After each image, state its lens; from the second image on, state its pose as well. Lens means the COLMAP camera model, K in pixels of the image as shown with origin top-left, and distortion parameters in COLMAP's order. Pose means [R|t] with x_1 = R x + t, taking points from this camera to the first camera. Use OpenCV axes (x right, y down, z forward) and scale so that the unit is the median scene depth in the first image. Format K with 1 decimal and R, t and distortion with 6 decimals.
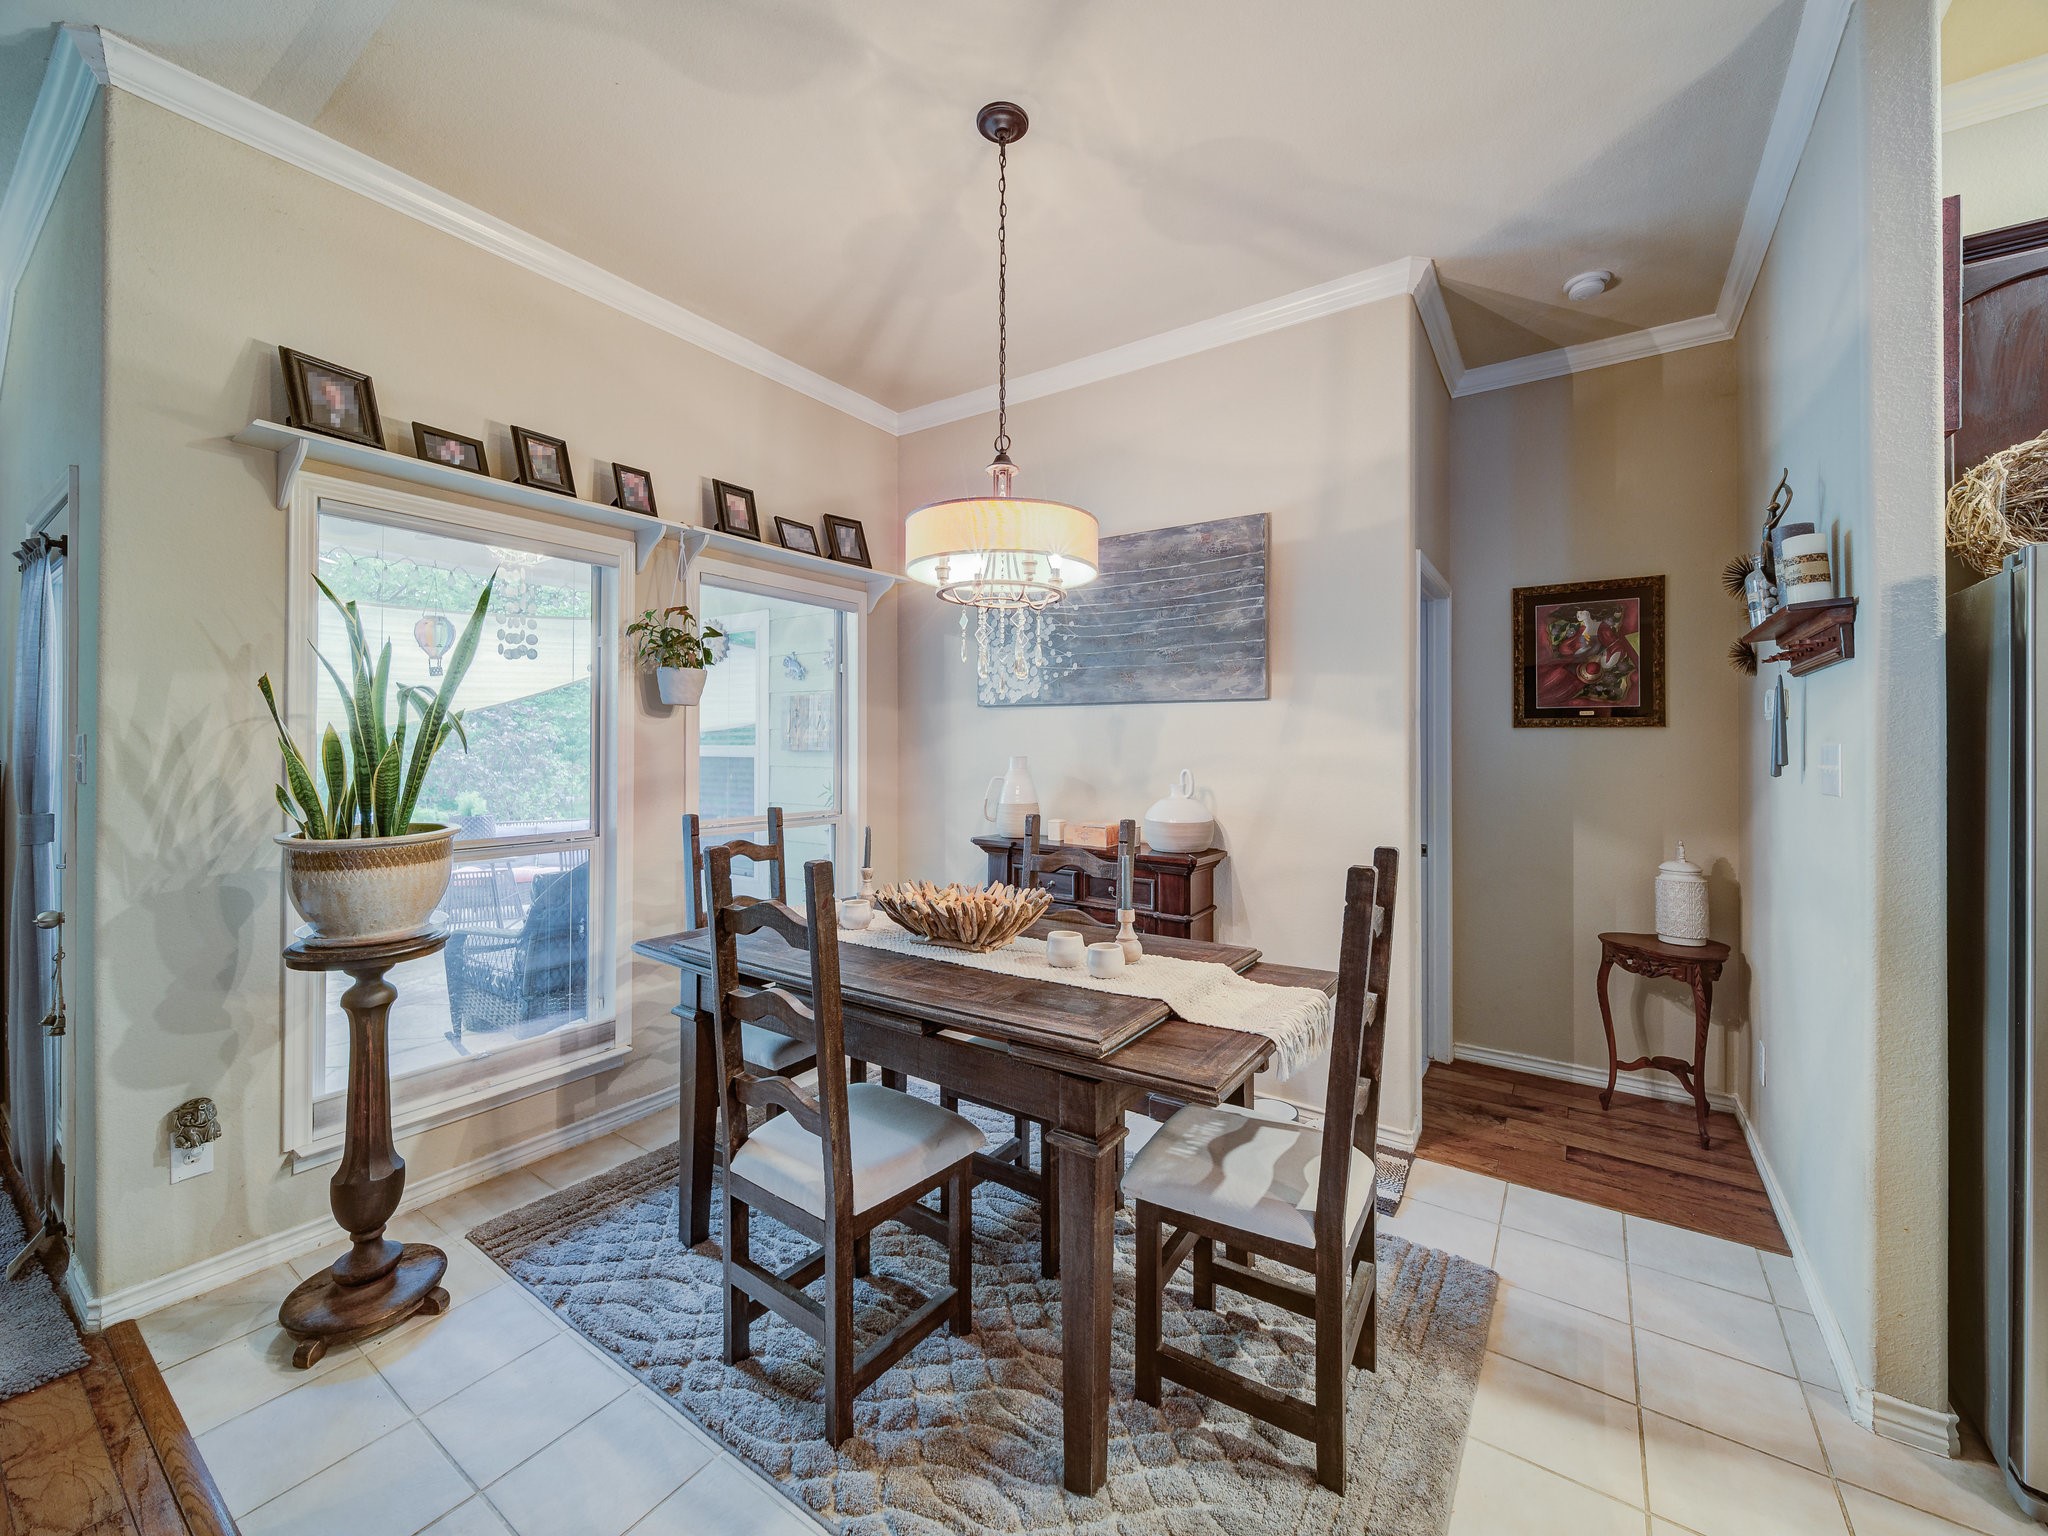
lens RADIAL K [[802.4, 0, 1039.8], [0, 802.4, 747.7], [0, 0, 1]] dist [0.006079, -0.002444]
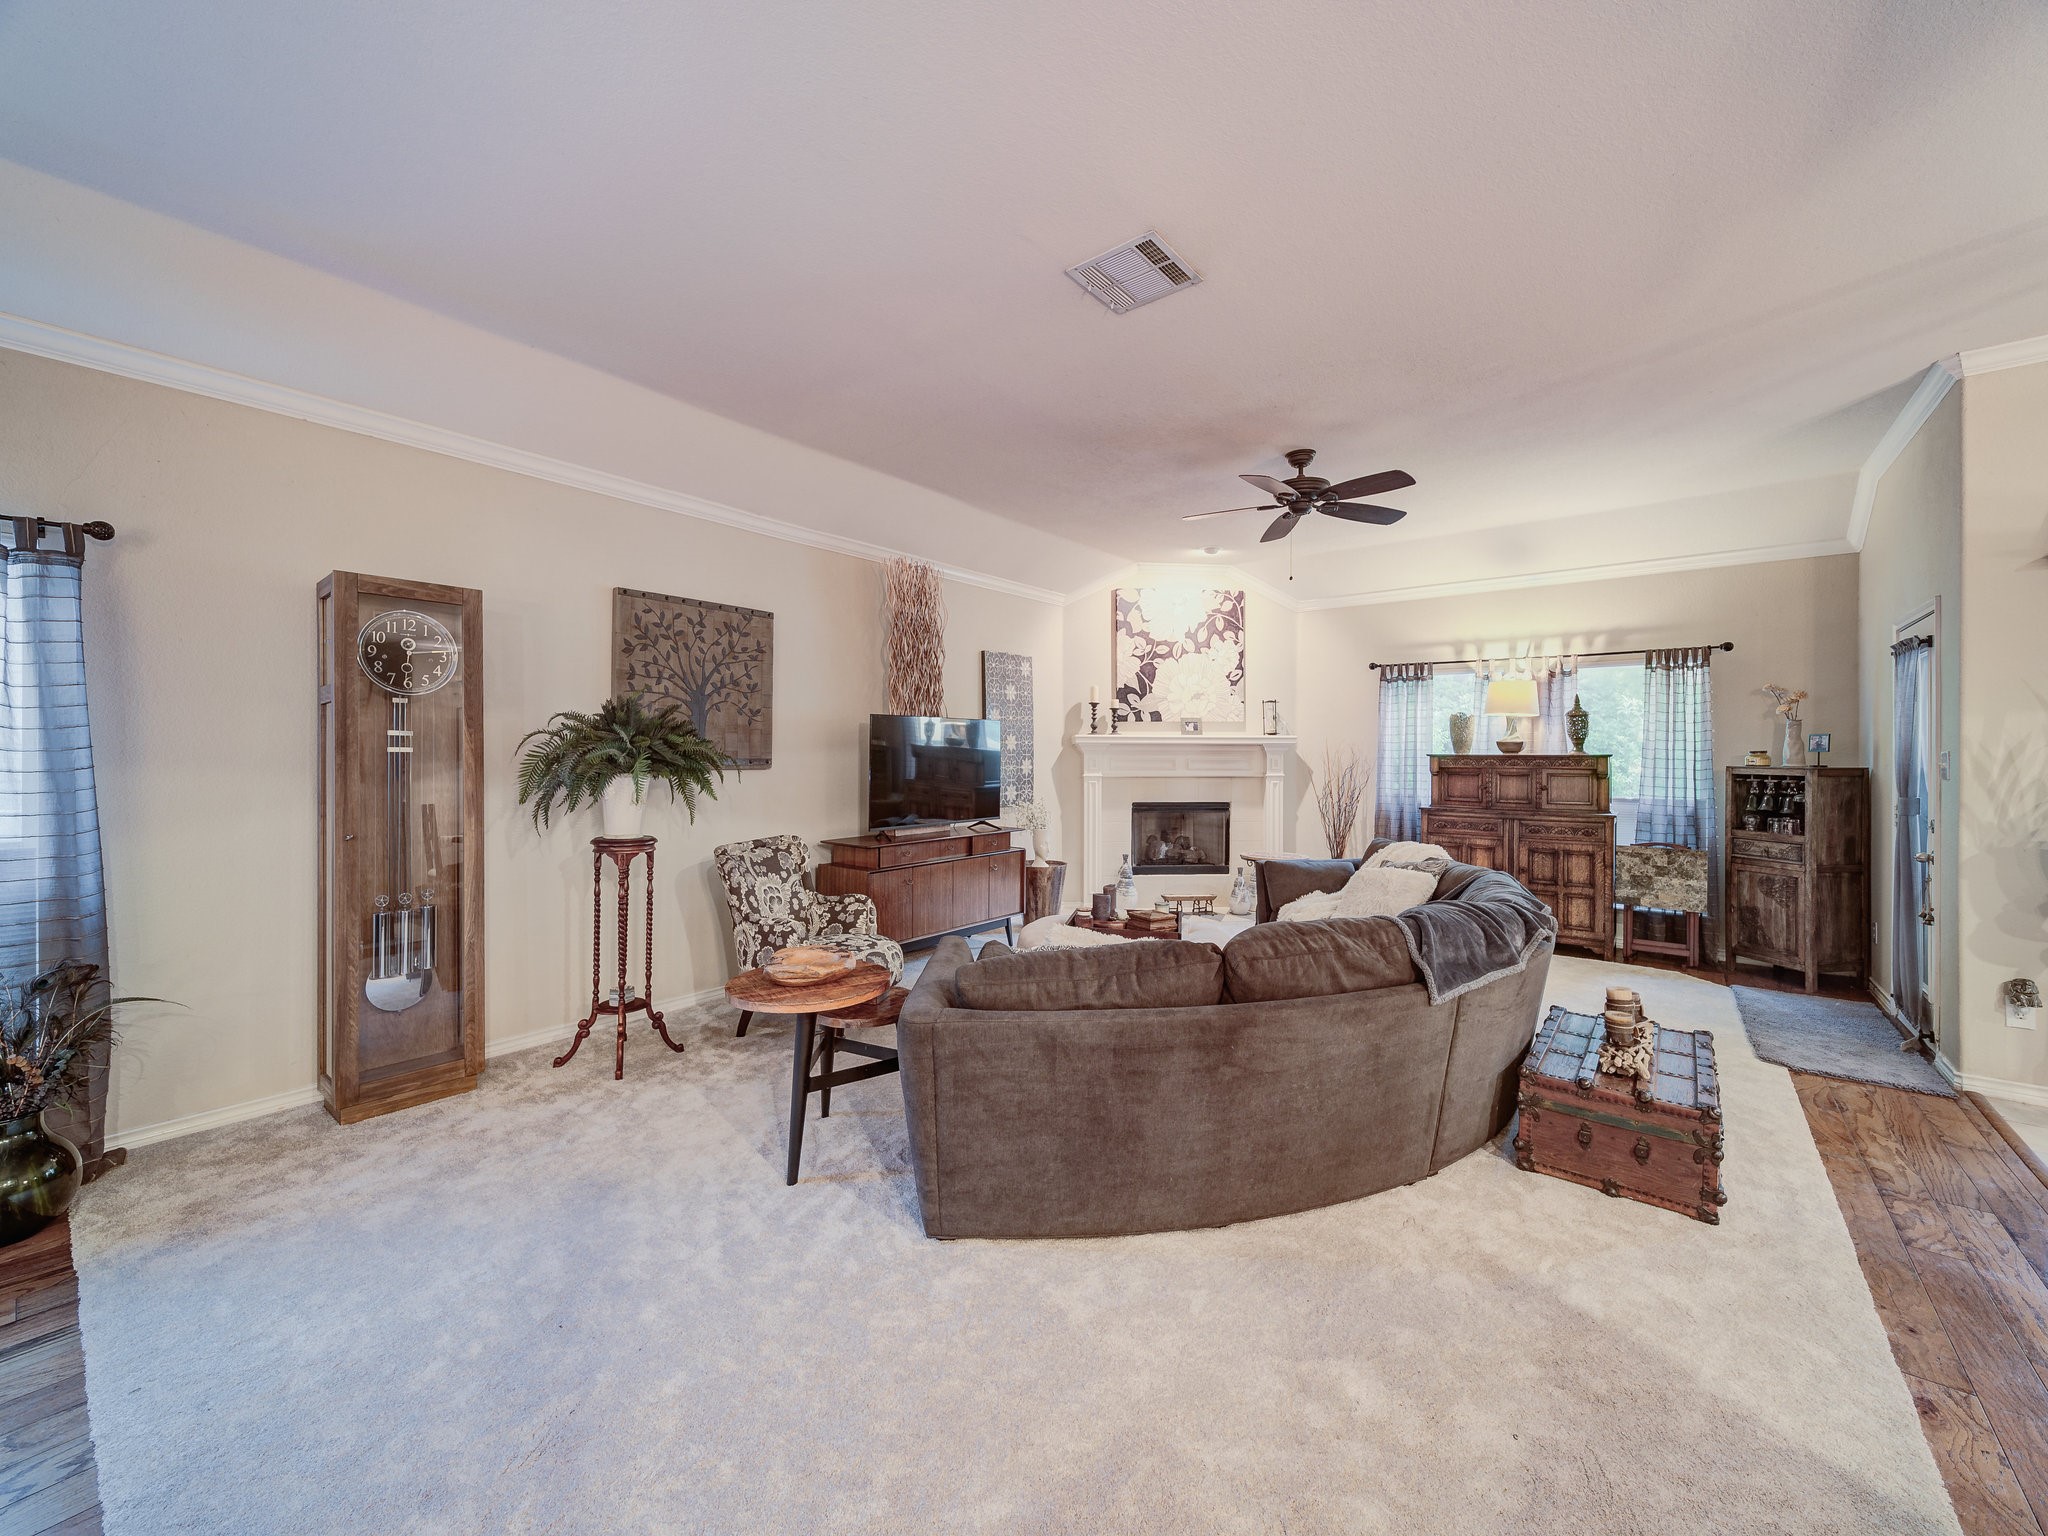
lens RADIAL K [[802.4, 0, 992.3], [0, 802.4, 752.3], [0, 0, 1]] dist [0.006079, -0.002444]
pose [[-0.100423, -0.007746, -0.994915, 0.682647], [-0.009894, 0.999928, -0.006786, 0.015835], [0.994896, 0.009163, -0.100492, -0.799666]]
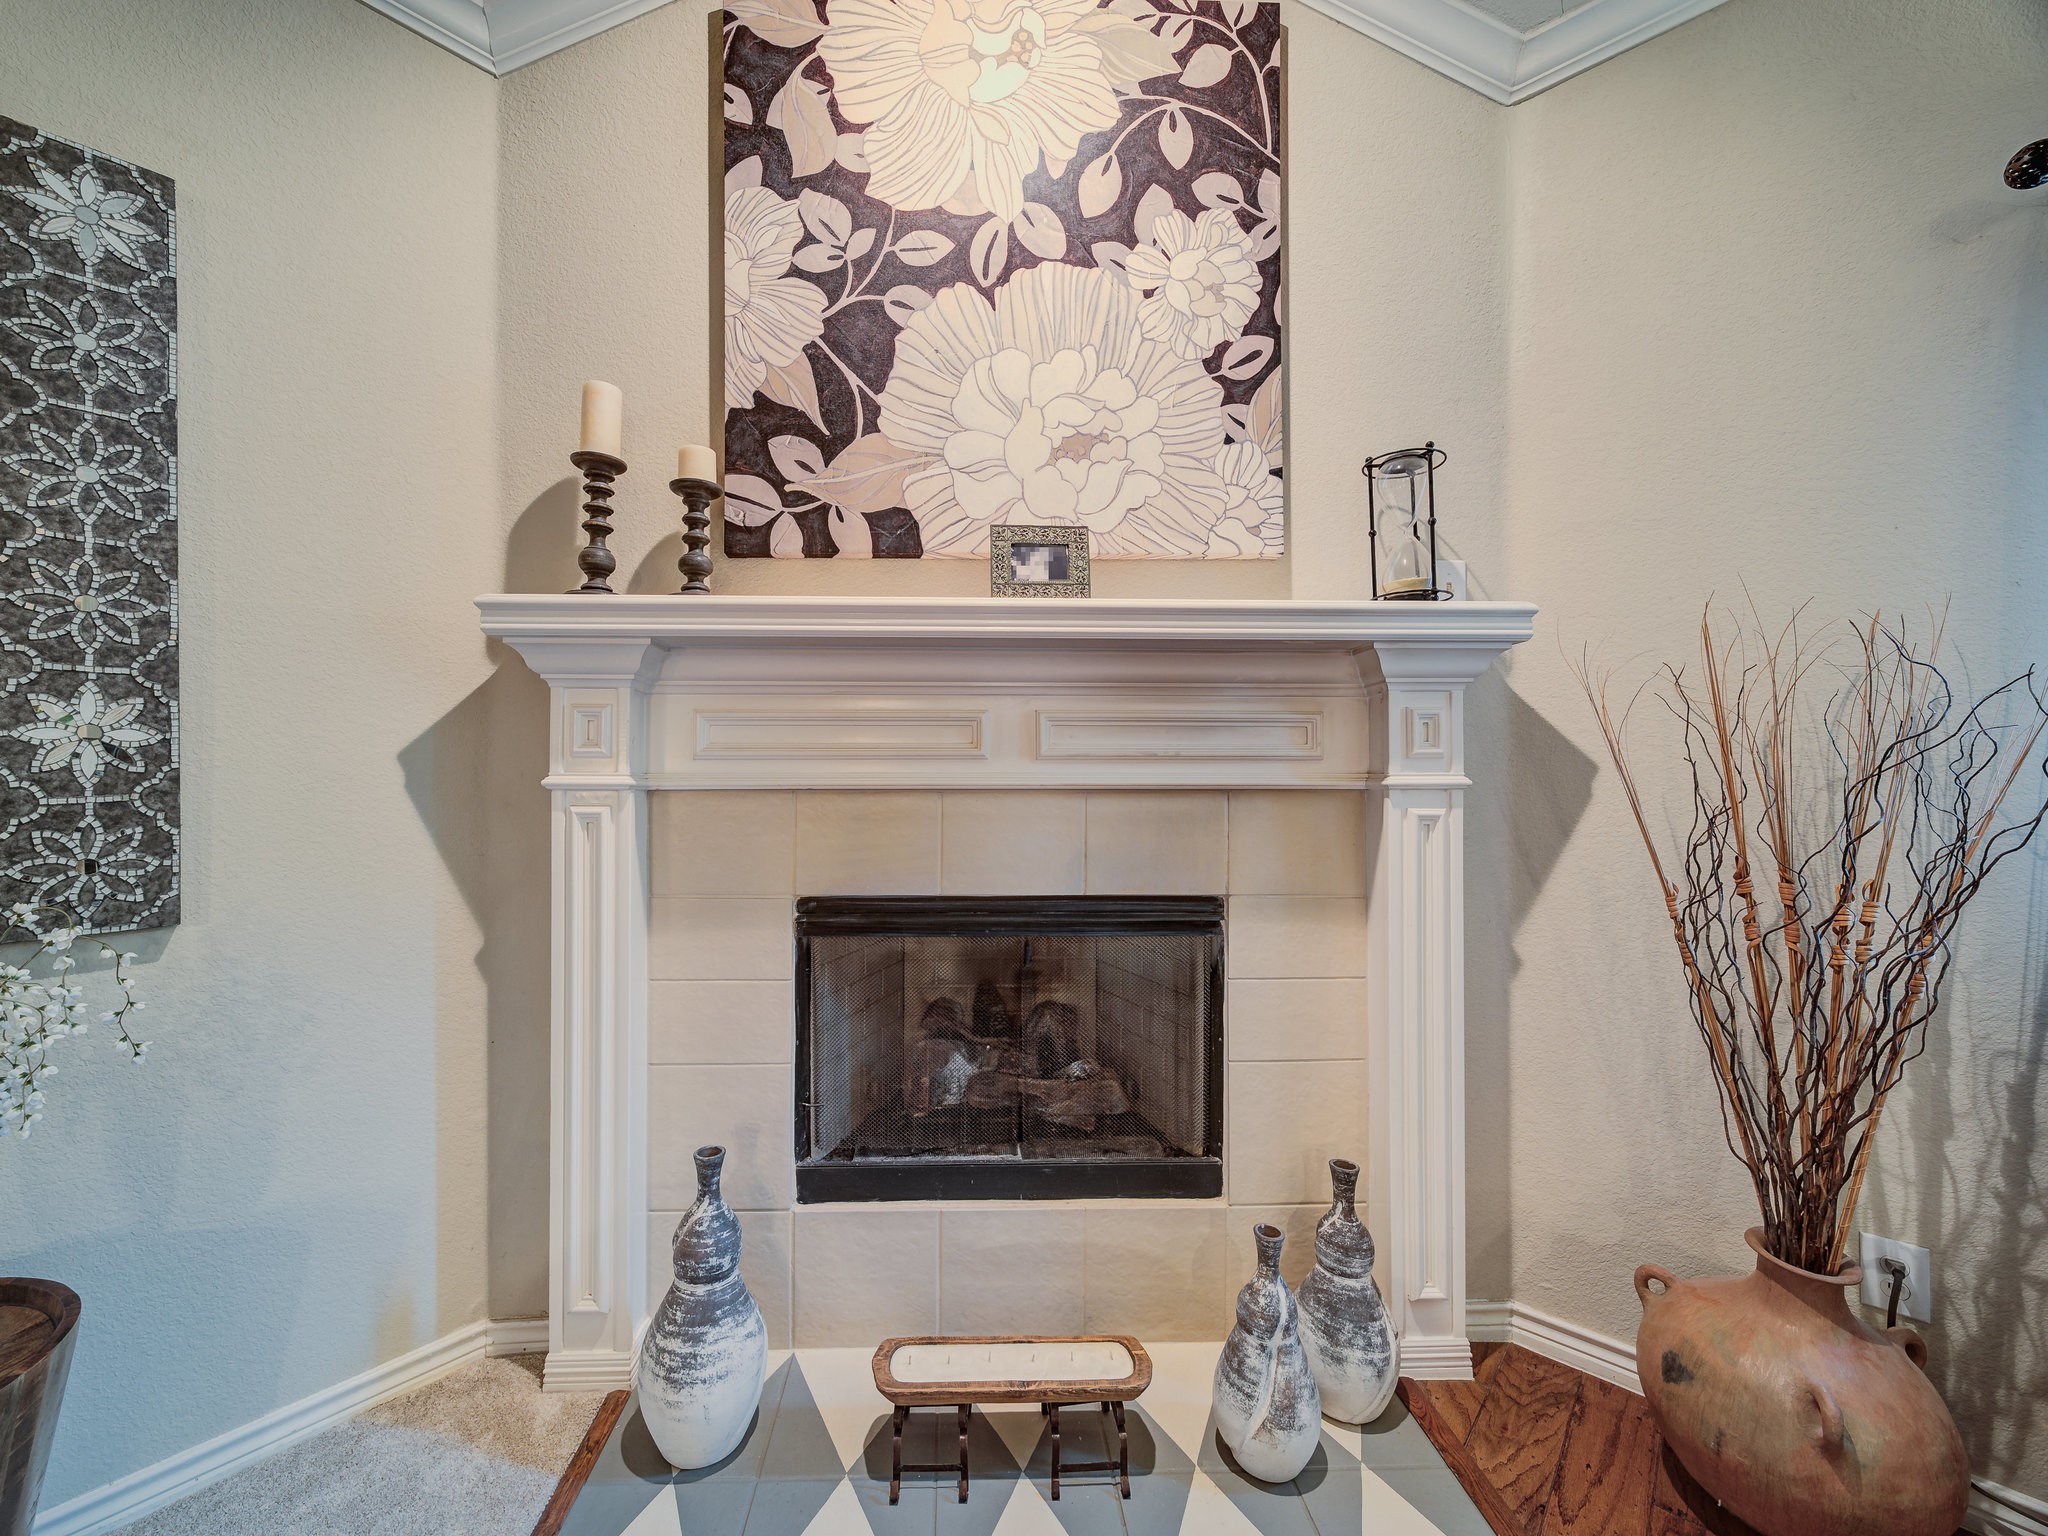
lens RADIAL K [[713.4, 0, 986.2], [0, 713.4, 775.0], [0, 0, 1]] dist [-0.002273, -0.000191]
pose [[-0.189999, -0.012041, -0.981710, -1.780689], [-0.009443, 0.999901, -0.010437, 0.074472], [0.981739, 0.007287, -0.190094, -0.292927]]
